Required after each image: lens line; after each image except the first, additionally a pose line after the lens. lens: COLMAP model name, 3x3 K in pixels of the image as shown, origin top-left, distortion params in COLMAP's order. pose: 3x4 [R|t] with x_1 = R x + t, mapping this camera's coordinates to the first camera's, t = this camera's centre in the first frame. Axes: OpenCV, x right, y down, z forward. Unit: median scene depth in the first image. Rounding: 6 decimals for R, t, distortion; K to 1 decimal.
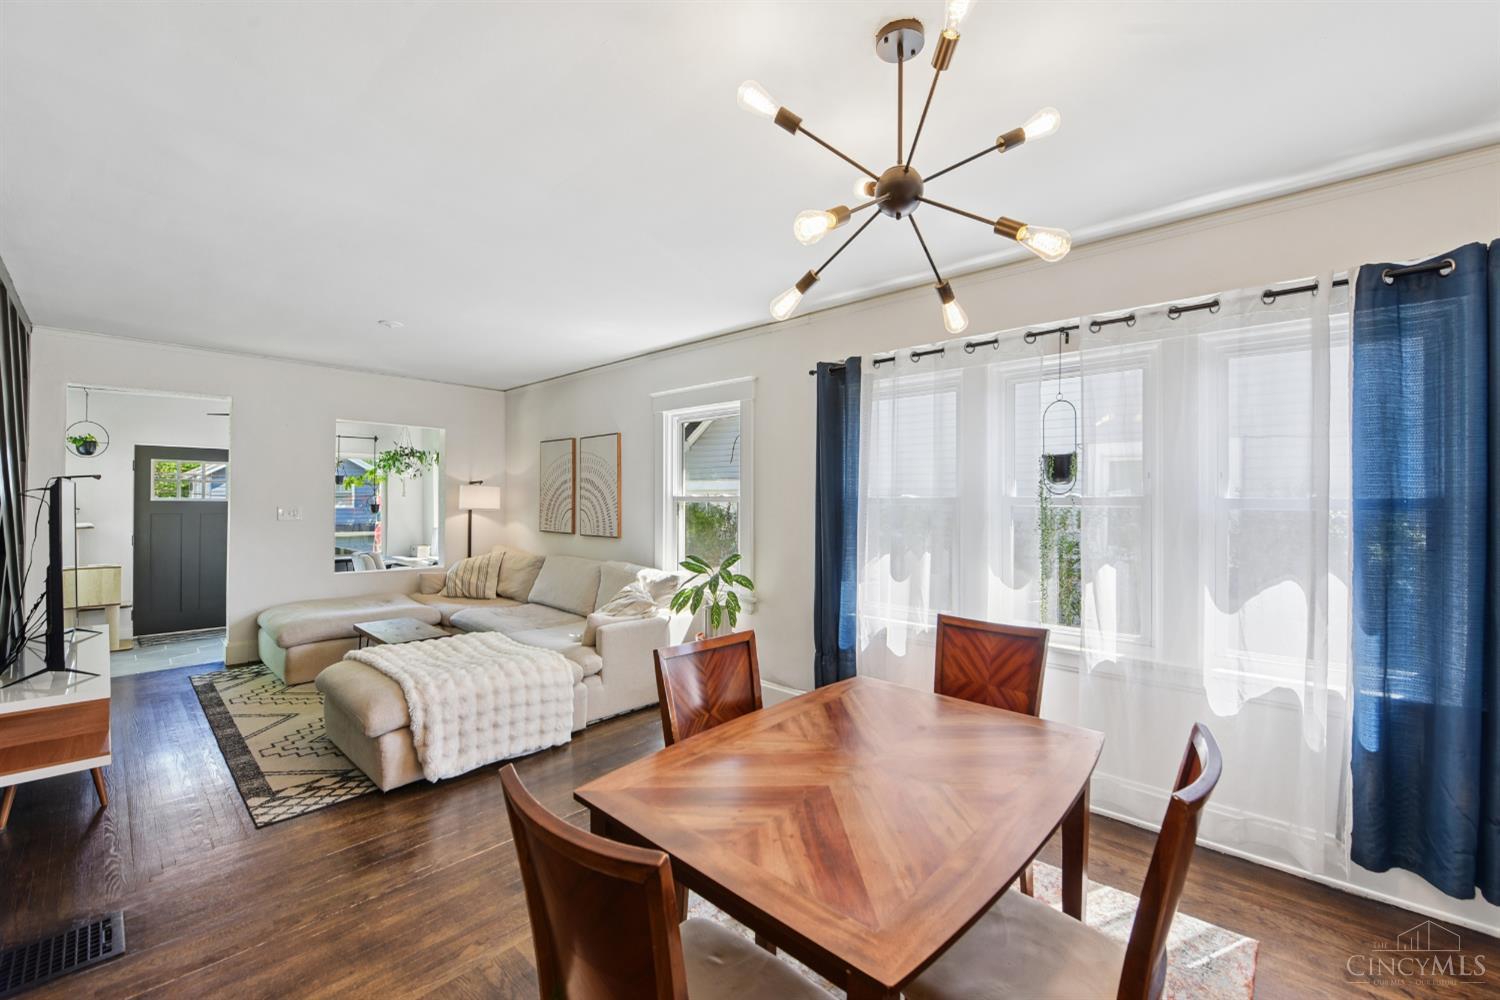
lens RADIAL K [[597.4, 0, 751.7], [0, 597.4, 498.4], [0, 0, 1]] dist [-0.014352, 0.000089]
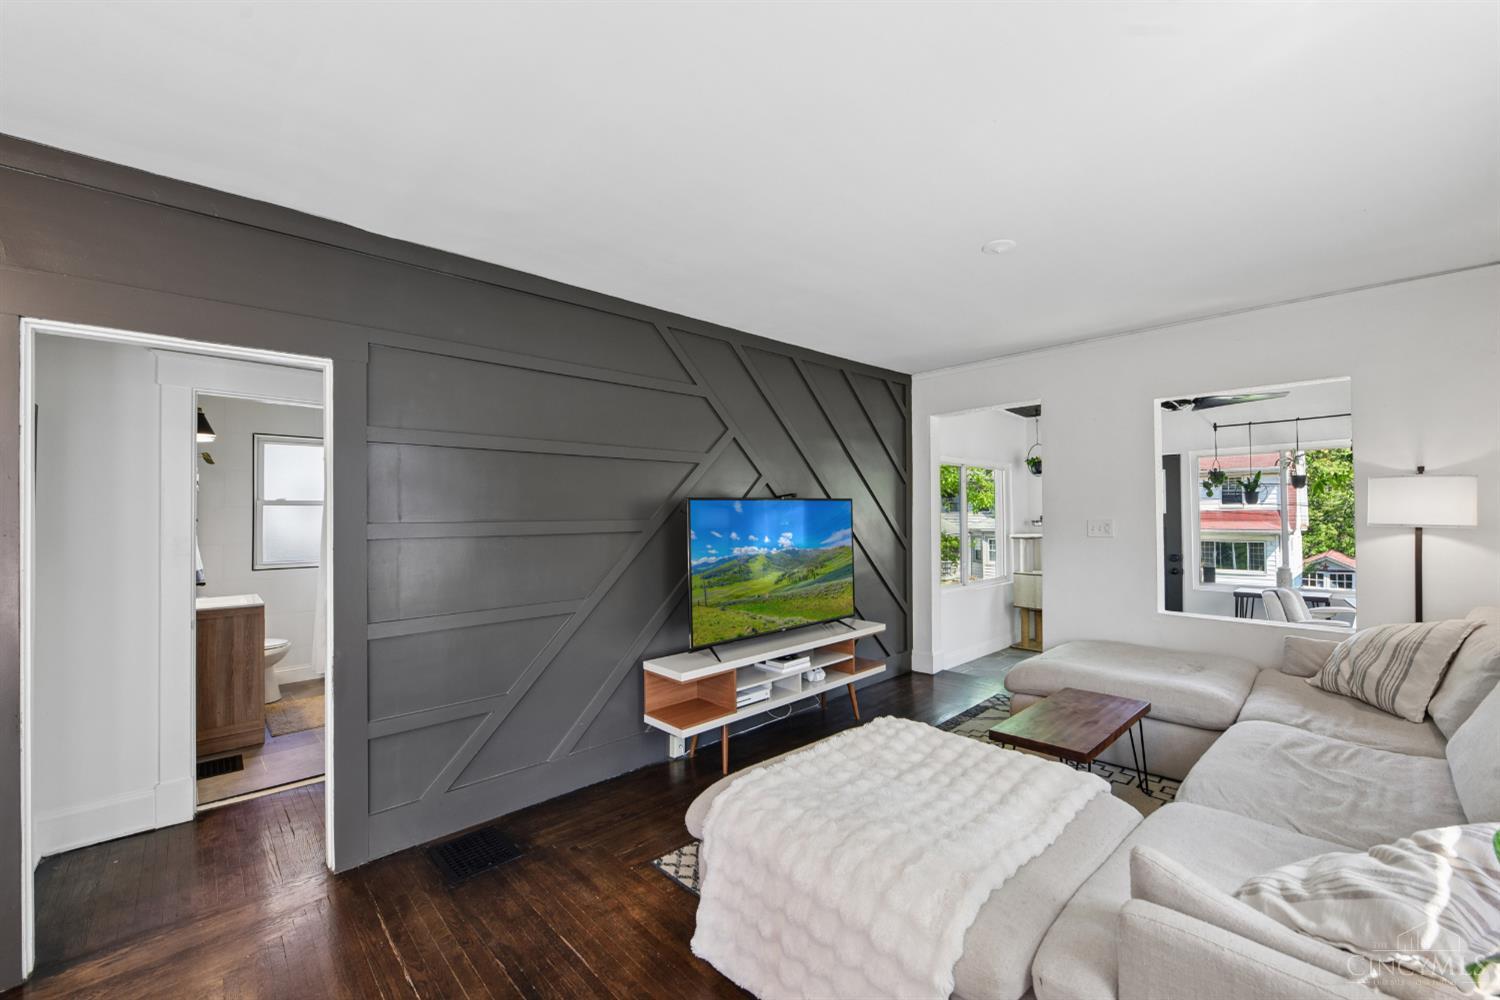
lens RADIAL K [[602.5, 0, 770.4], [0, 602.5, 511.2], [0, 0, 1]] dist [-0.013899, -0.000123]
pose [[-0.054439, -0.012480, -0.998439, 0.064382], [0.014575, 0.999805, -0.013292, 0.006868], [0.998411, -0.015276, -0.054247, 0.688968]]
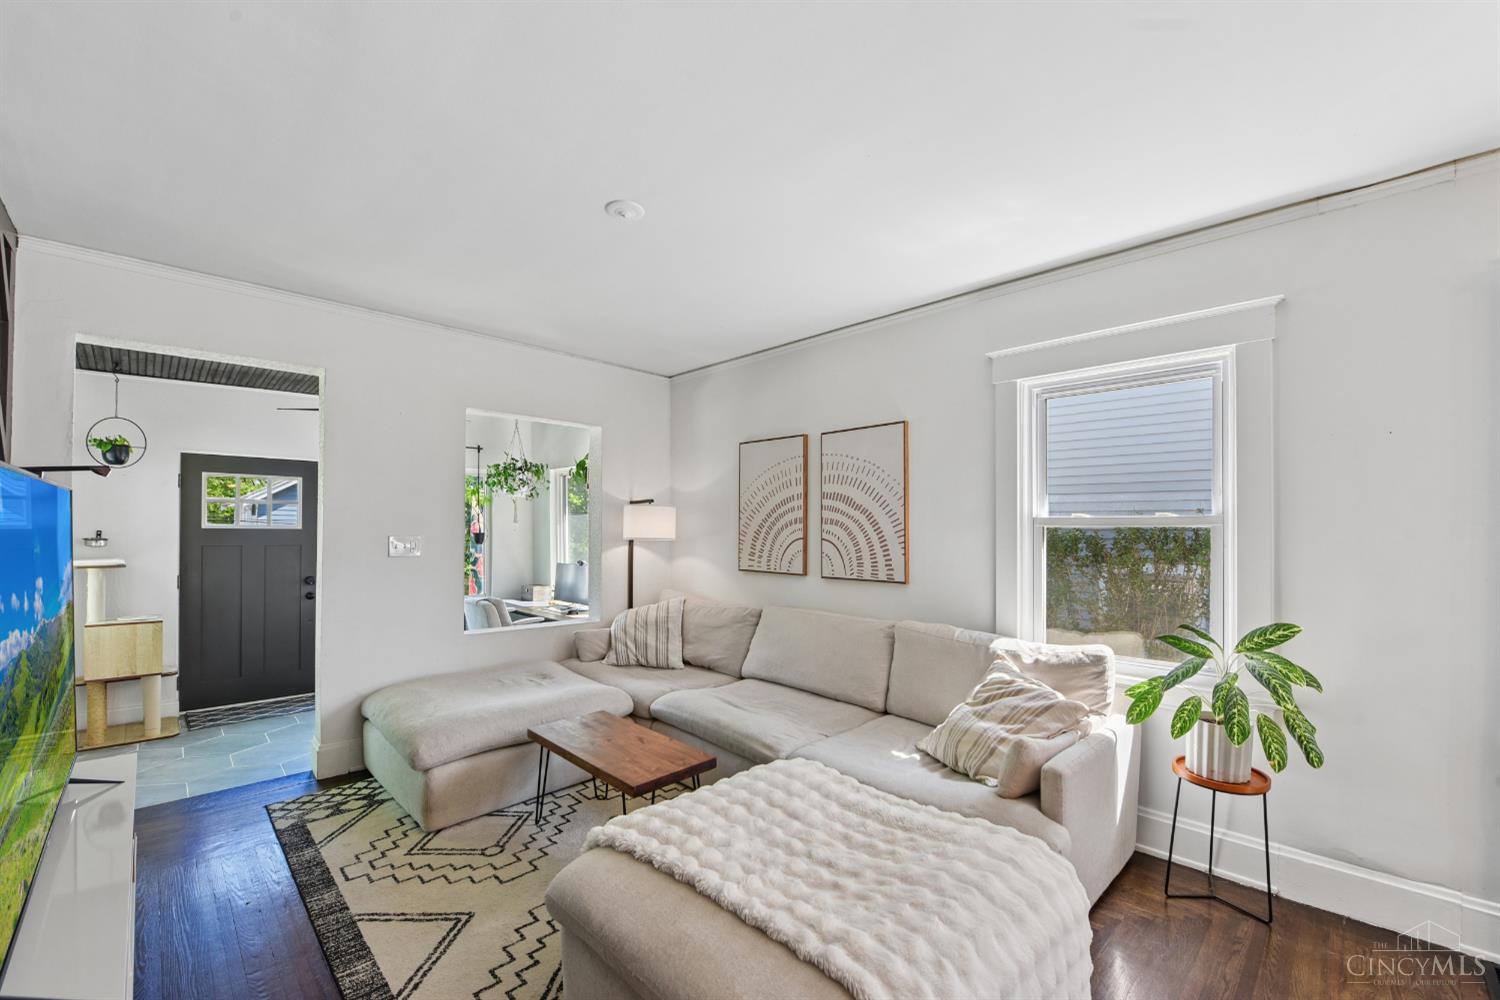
lens RADIAL K [[605.4, 0, 756.2], [0, 605.4, 527.6], [0, 0, 1]] dist [-0.014429, -0.000048]
pose [[0.999110, -0.001781, -0.042143, -0.408139], [0.001798, 0.999998, 0.000368, 0.005832], [0.042142, -0.000444, 0.999112, 0.387835]]
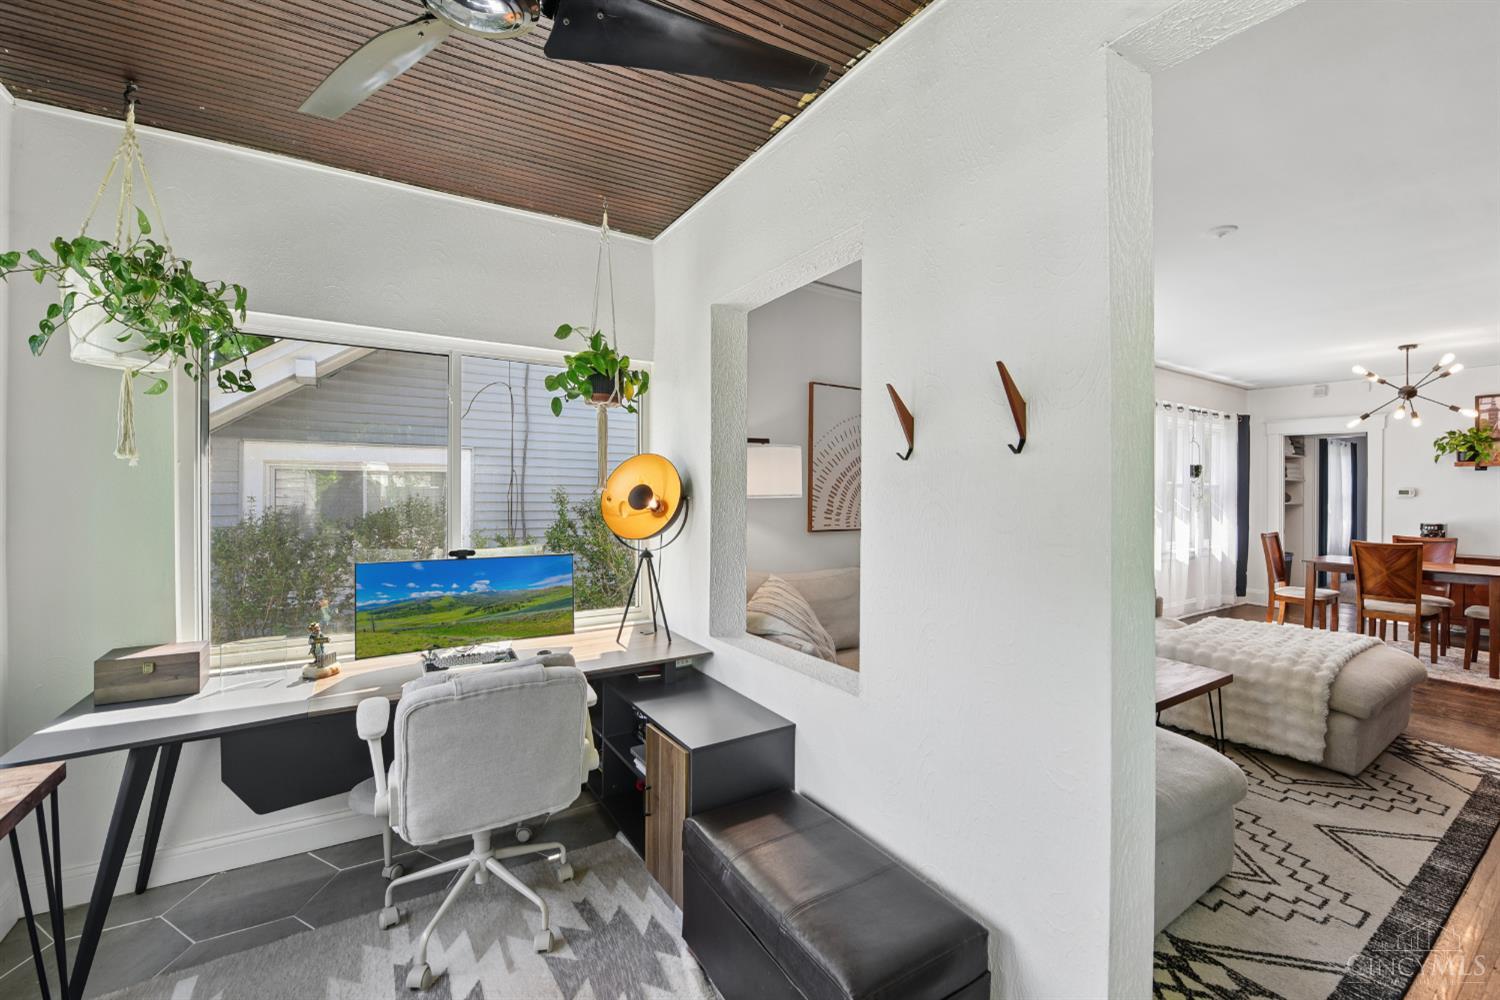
lens RADIAL K [[614.4, 0, 773.1], [0, 614.4, 493.8], [0, 0, 1]] dist [-0.017238, -0.000124]
pose [[0.244610, -0.007345, 0.969594, -1.283803], [-0.005969, 0.999941, 0.009081, 0.015260], [-0.969603, -0.008009, 0.244552, 1.188371]]
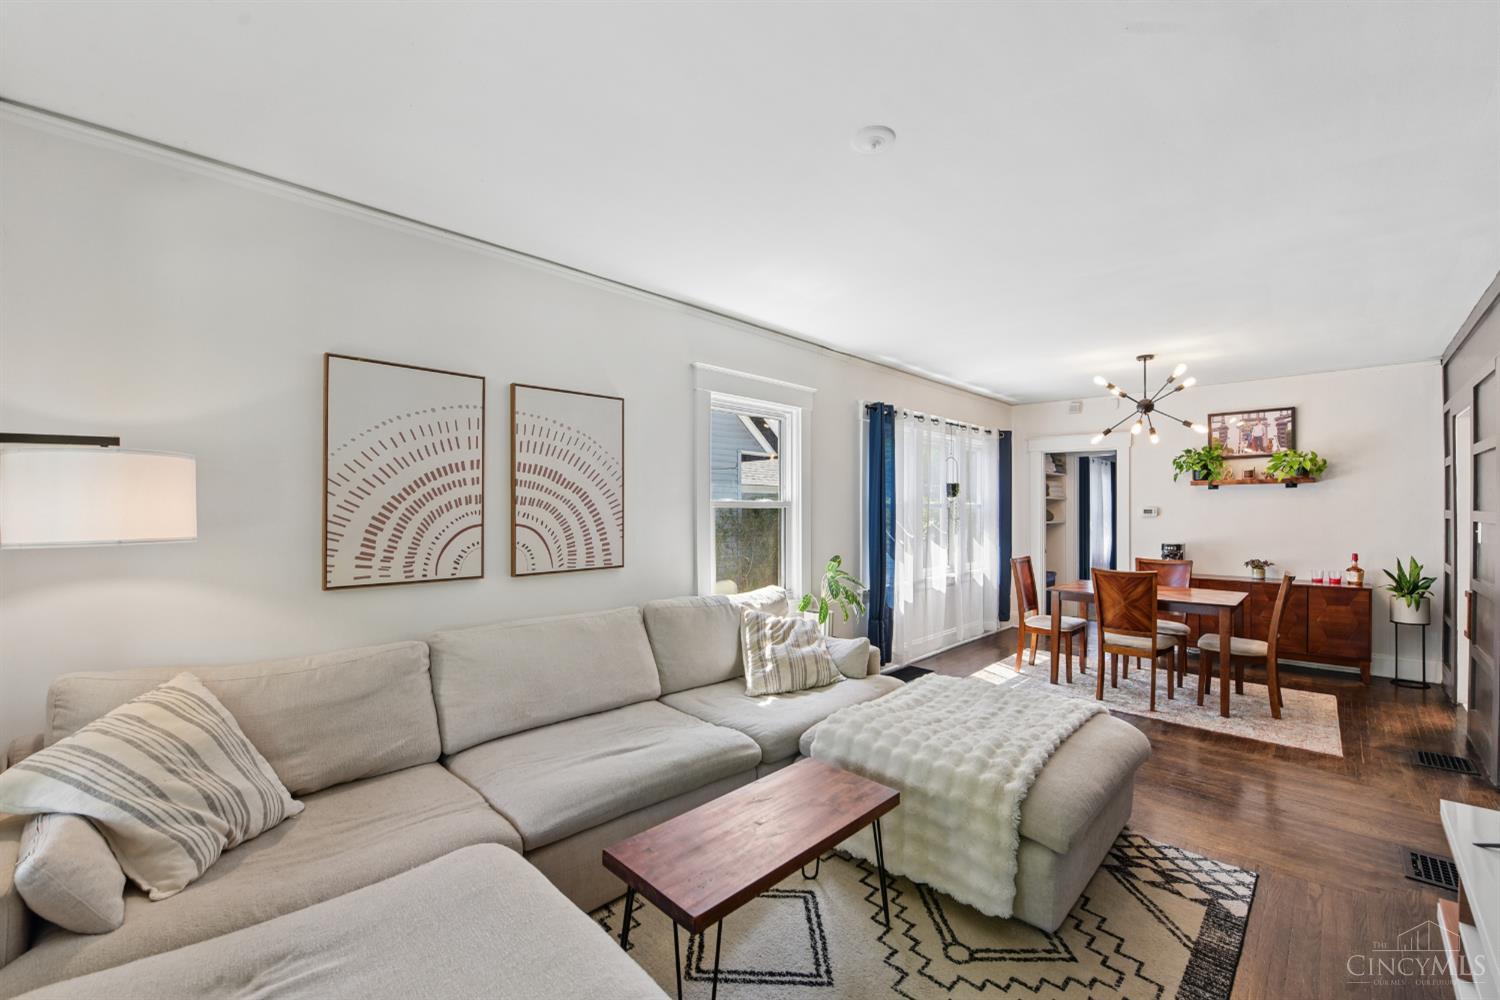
lens RADIAL K [[607.1, 0, 762.4], [0, 607.1, 508.2], [0, 0, 1]] dist [-0.015064, -0.000093]
pose [[0.028695, -0.006312, 0.999568, -0.974910], [-0.000973, 0.999979, 0.006343, 0.000702], [-0.999588, -0.001154, 0.028688, 0.954251]]
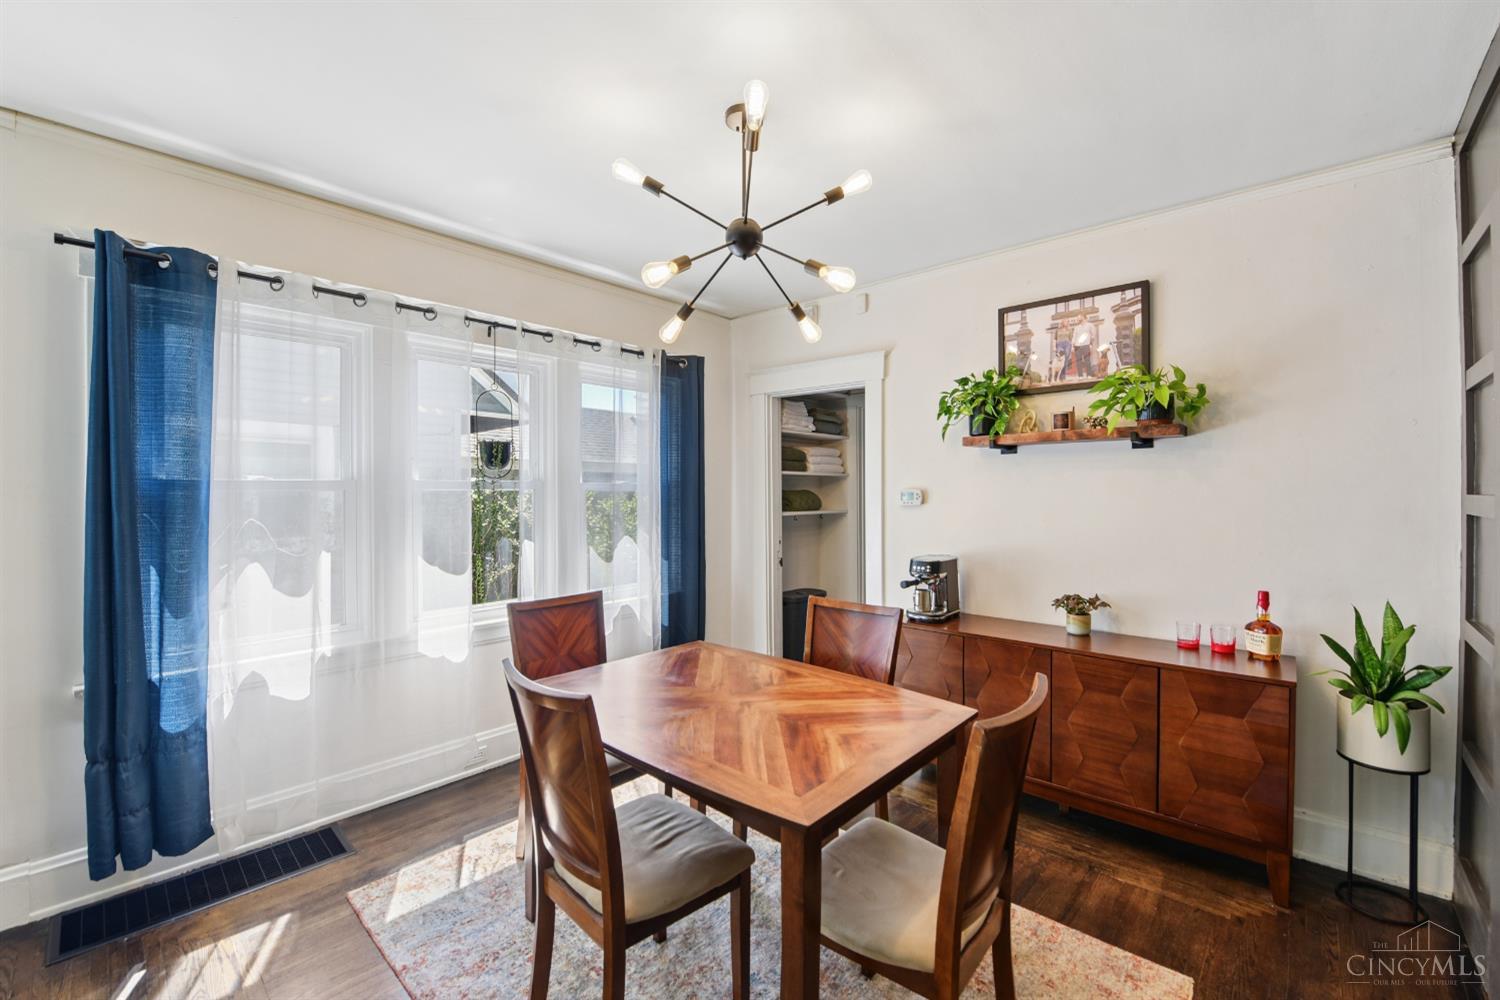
lens RADIAL K [[609.0, 0, 755.3], [0, 609.0, 490.0], [0, 0, 1]] dist [-0.016077, -0.000181]
pose [[-0.003992, -0.006816, 0.999969, -0.341274], [-0.001531, 0.999976, 0.006810, 0.003652], [-0.999991, -0.001504, -0.004002, 0.319622]]
